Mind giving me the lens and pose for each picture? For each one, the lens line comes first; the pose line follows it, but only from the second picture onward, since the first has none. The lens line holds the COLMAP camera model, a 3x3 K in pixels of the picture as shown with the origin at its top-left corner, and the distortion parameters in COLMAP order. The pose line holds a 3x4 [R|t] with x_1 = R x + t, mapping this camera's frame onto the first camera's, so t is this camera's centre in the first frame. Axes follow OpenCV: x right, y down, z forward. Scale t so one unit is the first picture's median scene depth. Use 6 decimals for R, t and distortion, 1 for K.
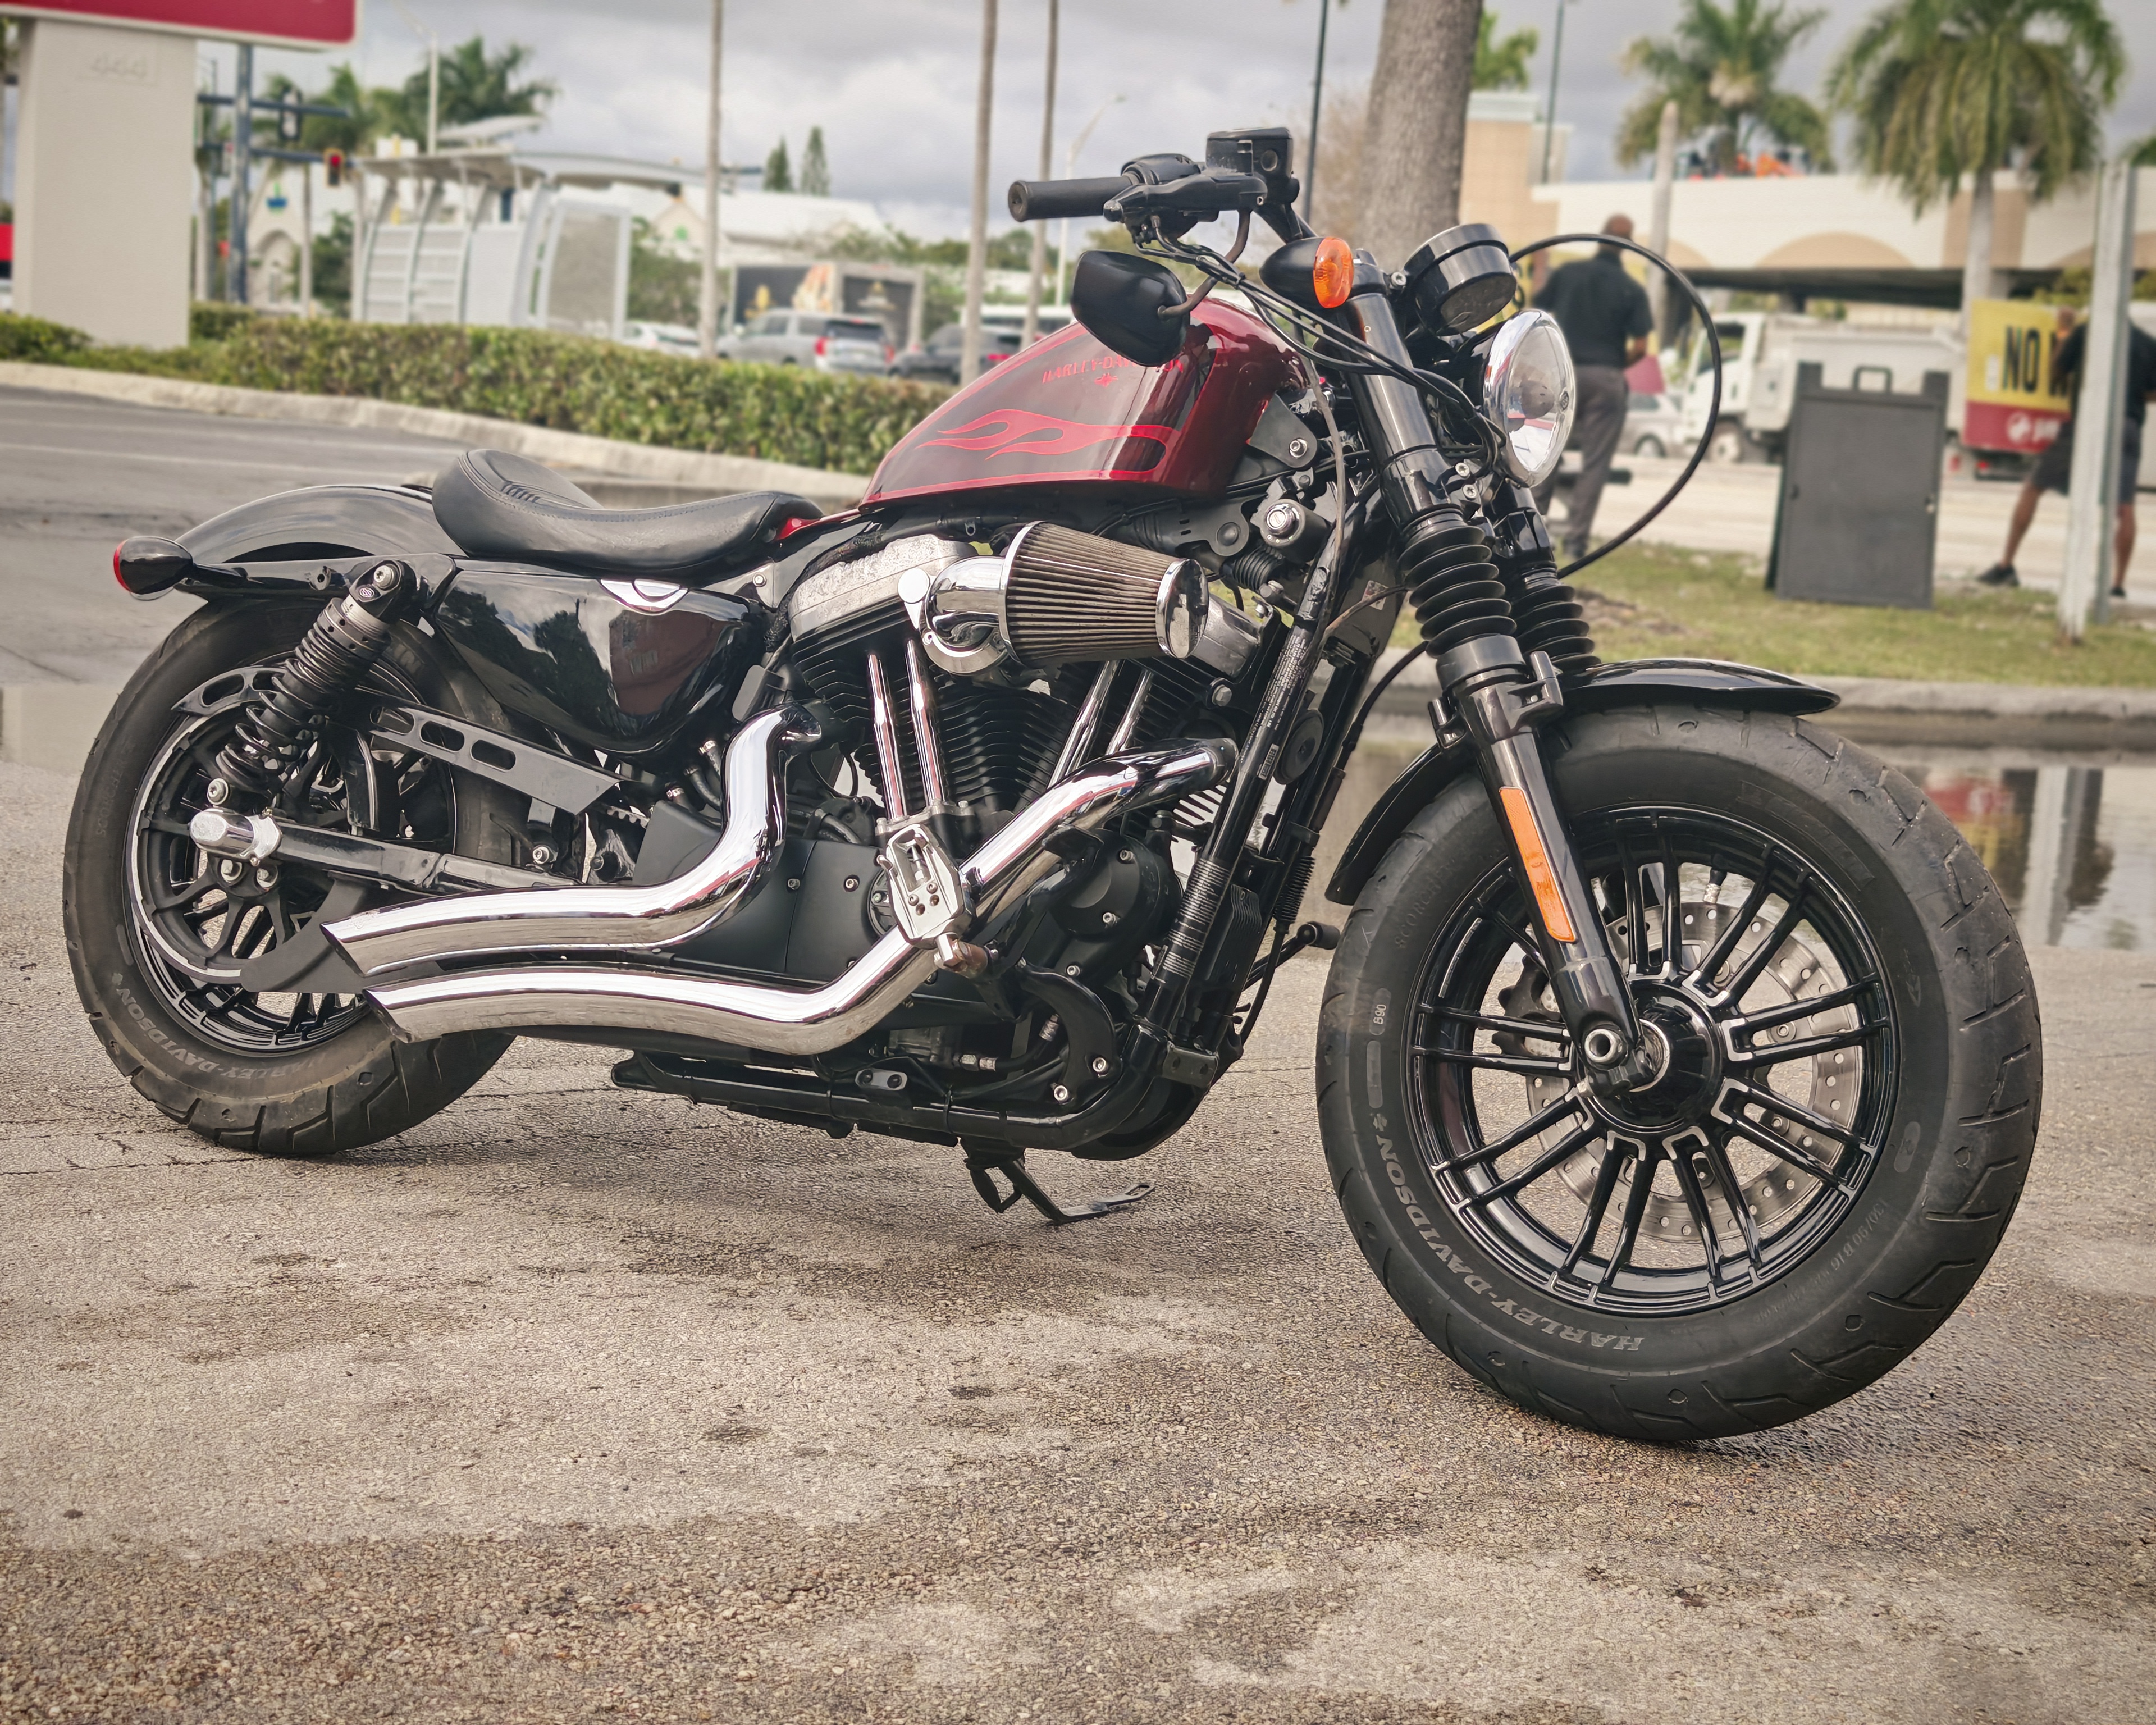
lens RADIAL K [[3293.9, 0, 1078.0], [0, 3293.9, 862.5], [0, 0, 1]] dist [0.259016, -1.037837]
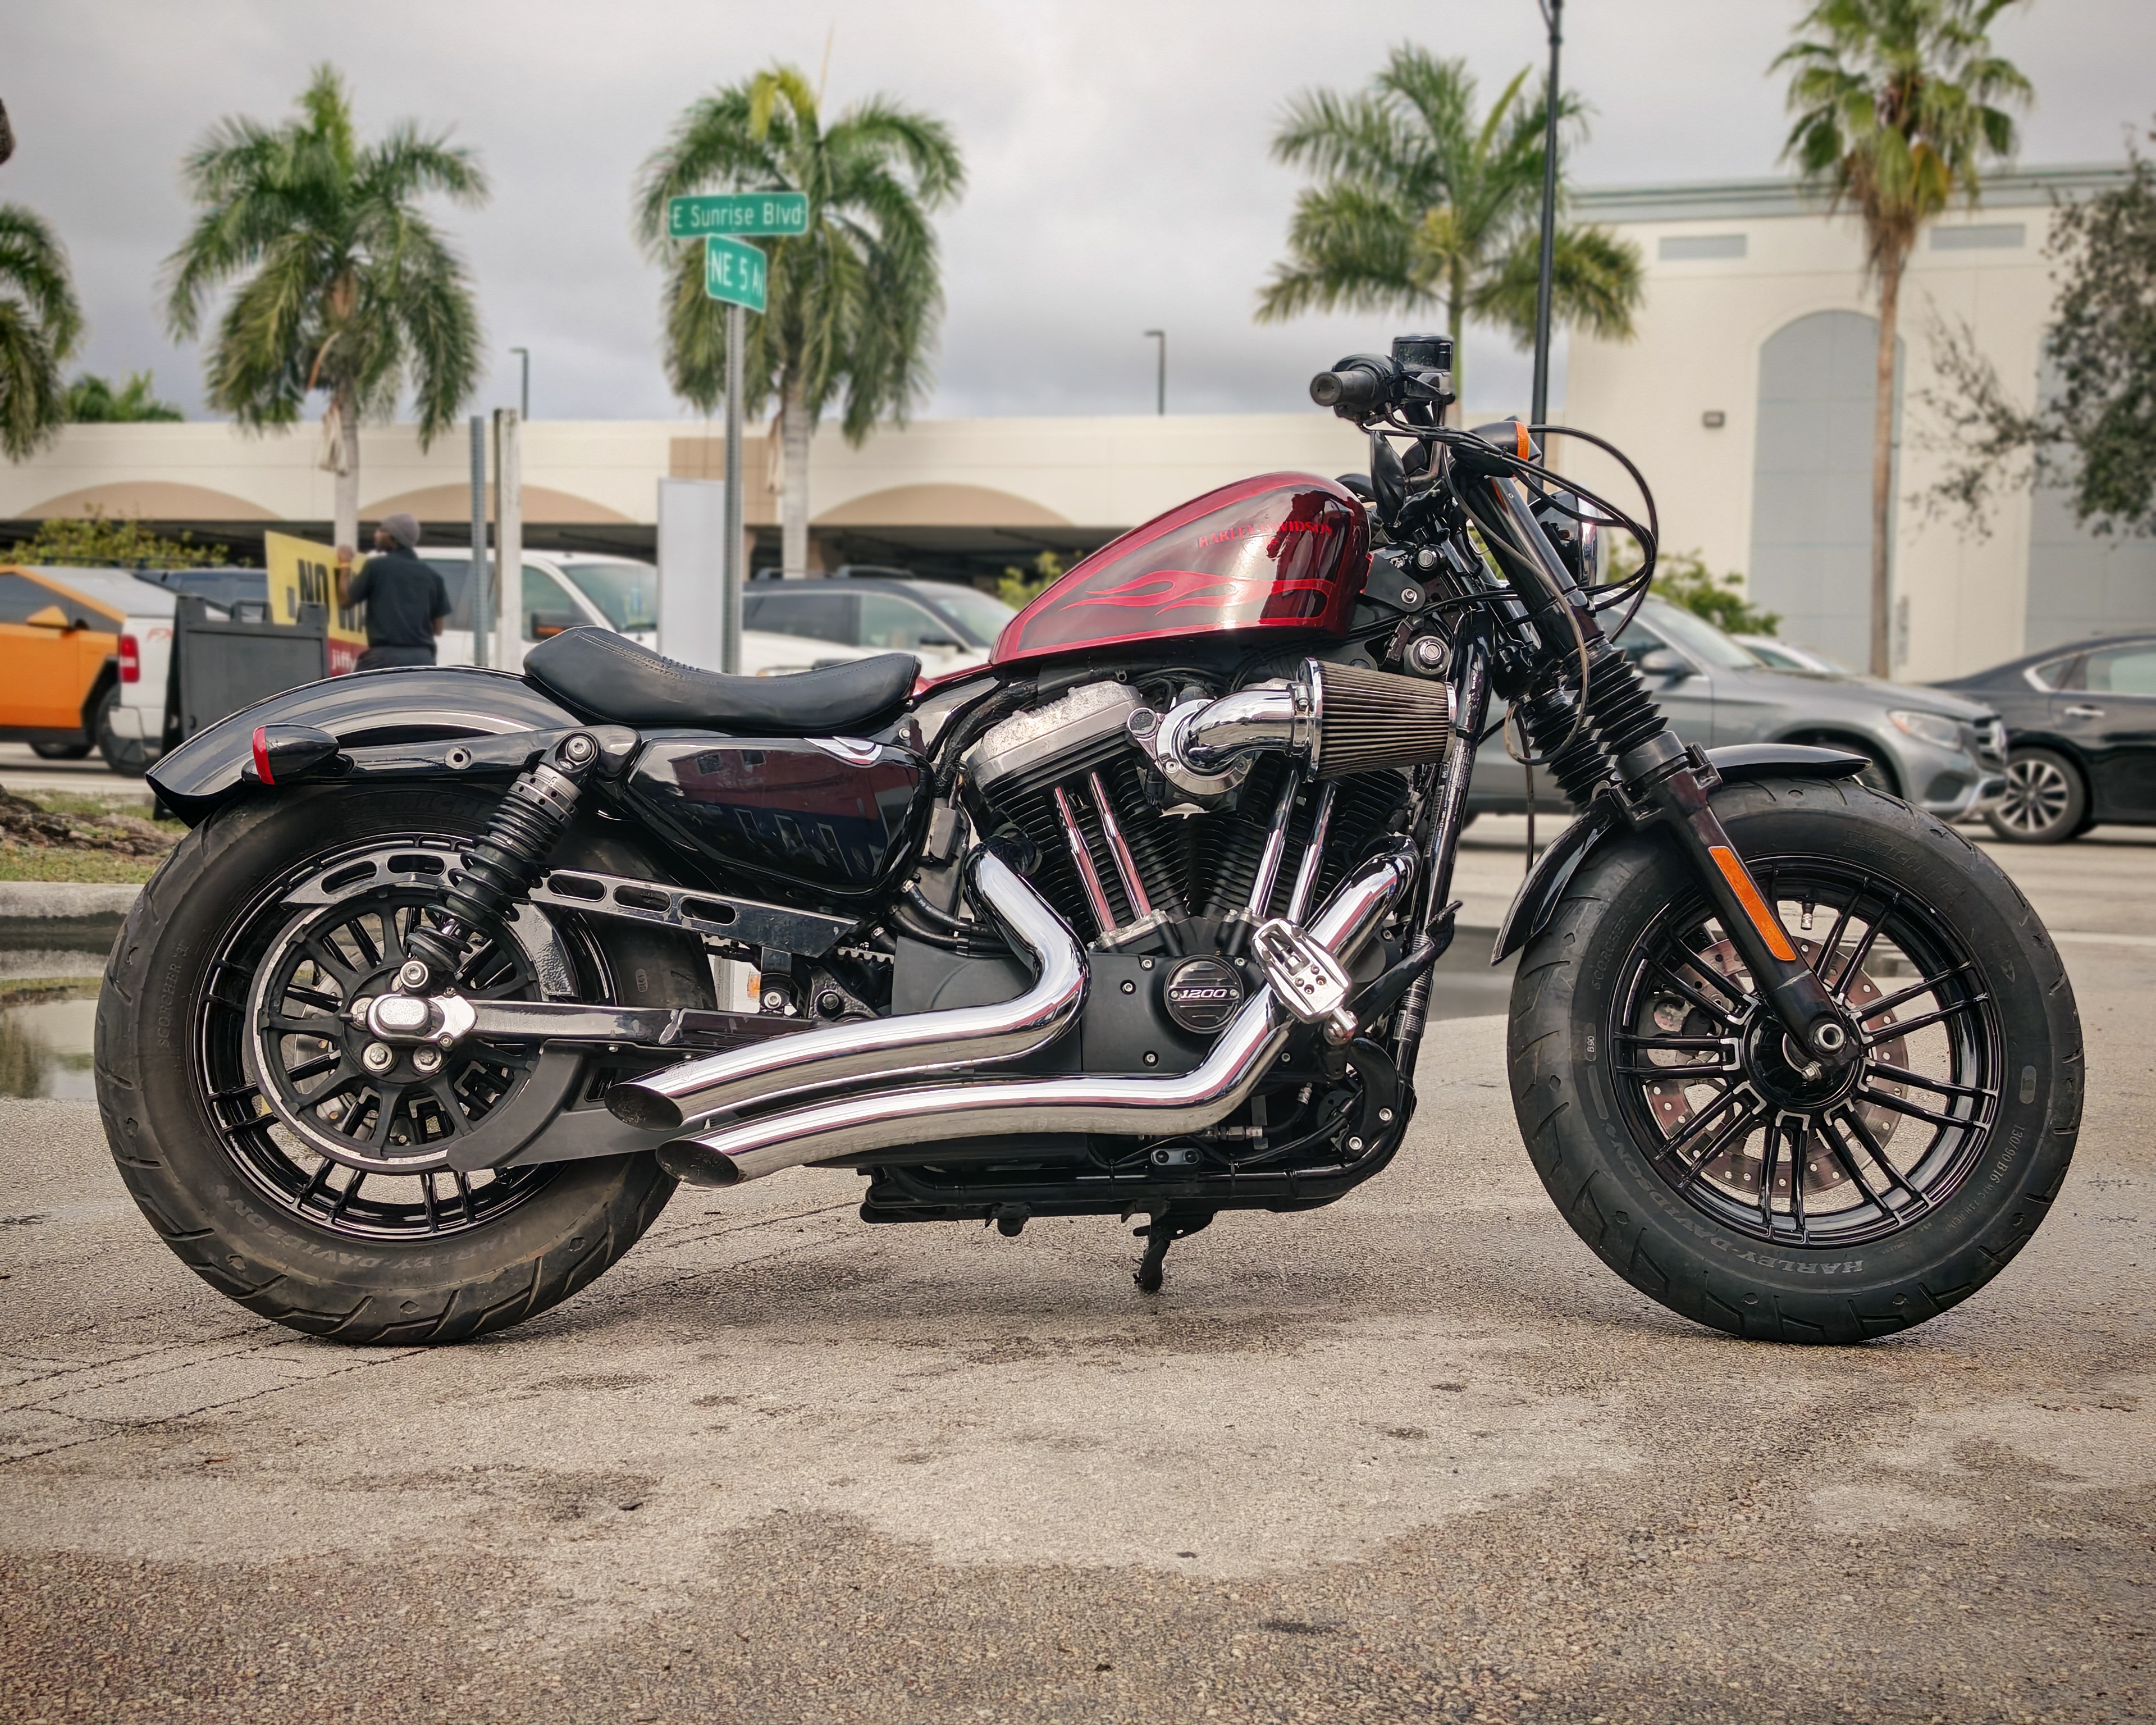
lens RADIAL K [[3293.9, 0, 1078.0], [0, 3293.9, 862.5], [0, 0, 1]] dist [0.259016, -1.037837]
pose [[0.816668, -0.065424, 0.573387, -0.730814], [0.107795, 0.993360, -0.040188, 0.007420], [-0.566951, 0.094629, 0.818298, 0.085289]]
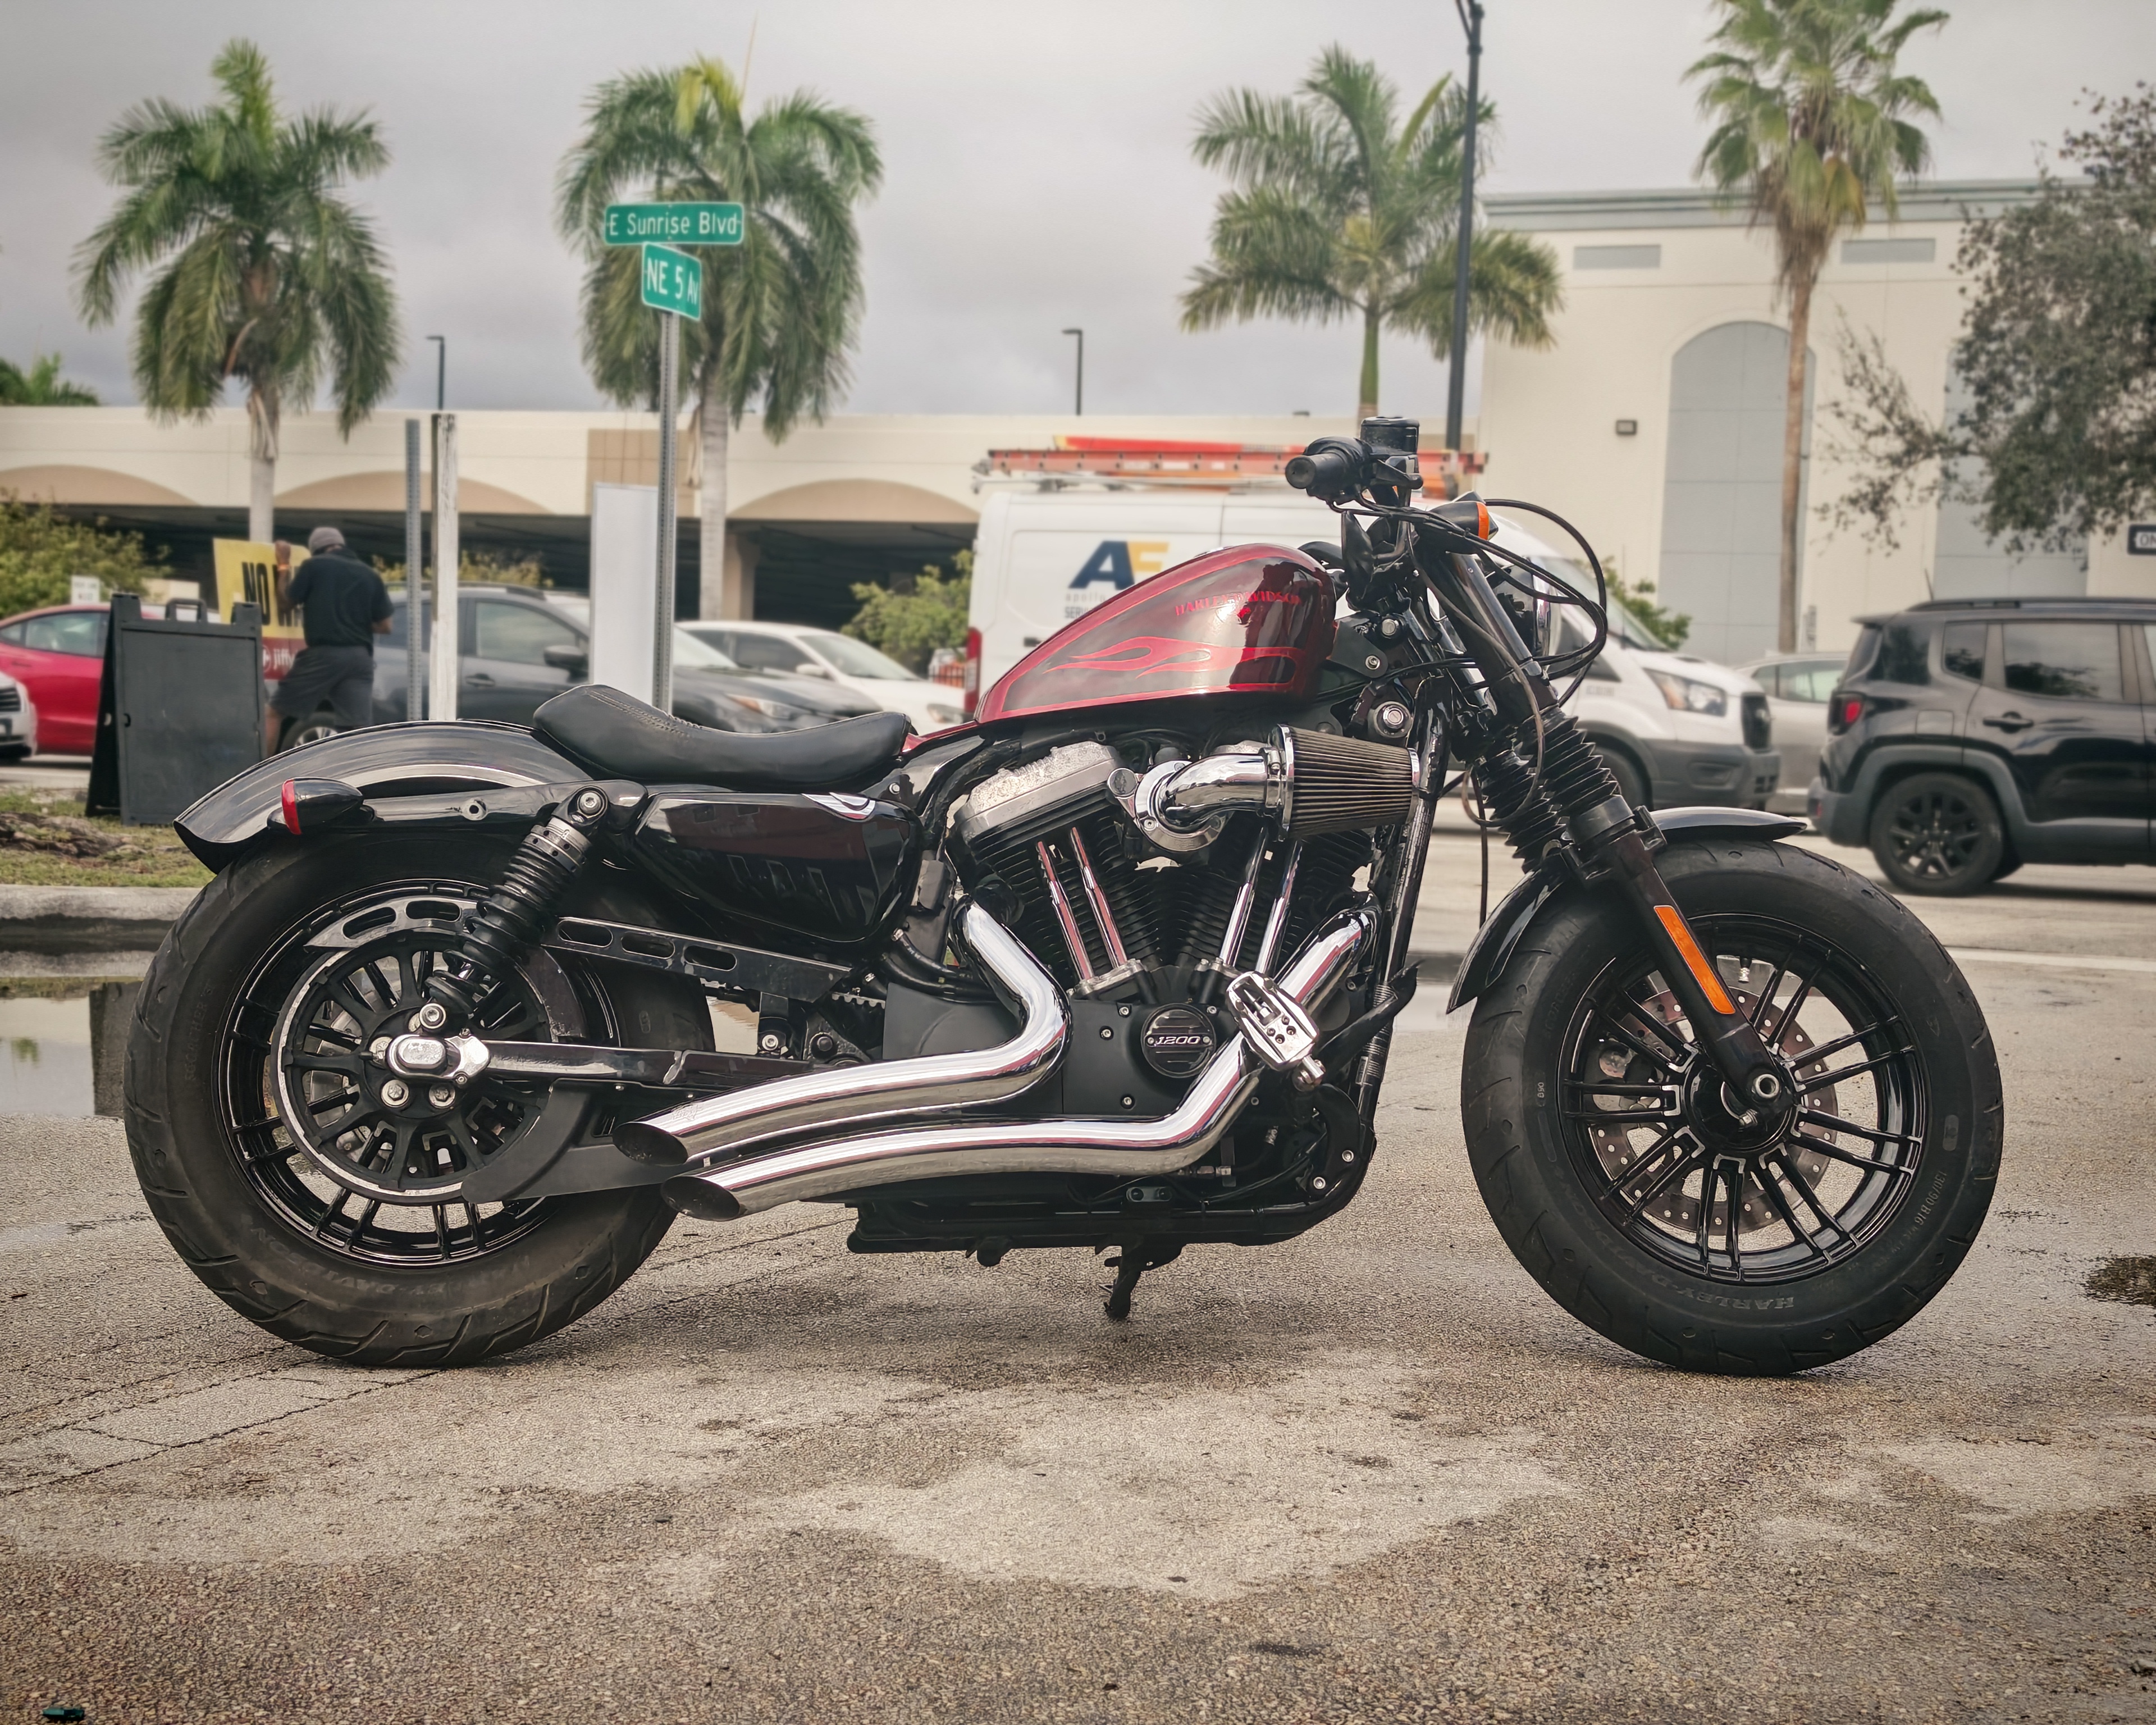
lens RADIAL K [[3288.0, 0, 1056.3], [0, 3288.0, 859.8], [0, 0, 1]] dist [0.258528, -1.032139]
pose [[0.805217, -0.057011, 0.590233, -0.786390], [0.097279, 0.994582, -0.036644, -0.014292], [-0.584947, 0.086923, 0.806401, 0.048176]]
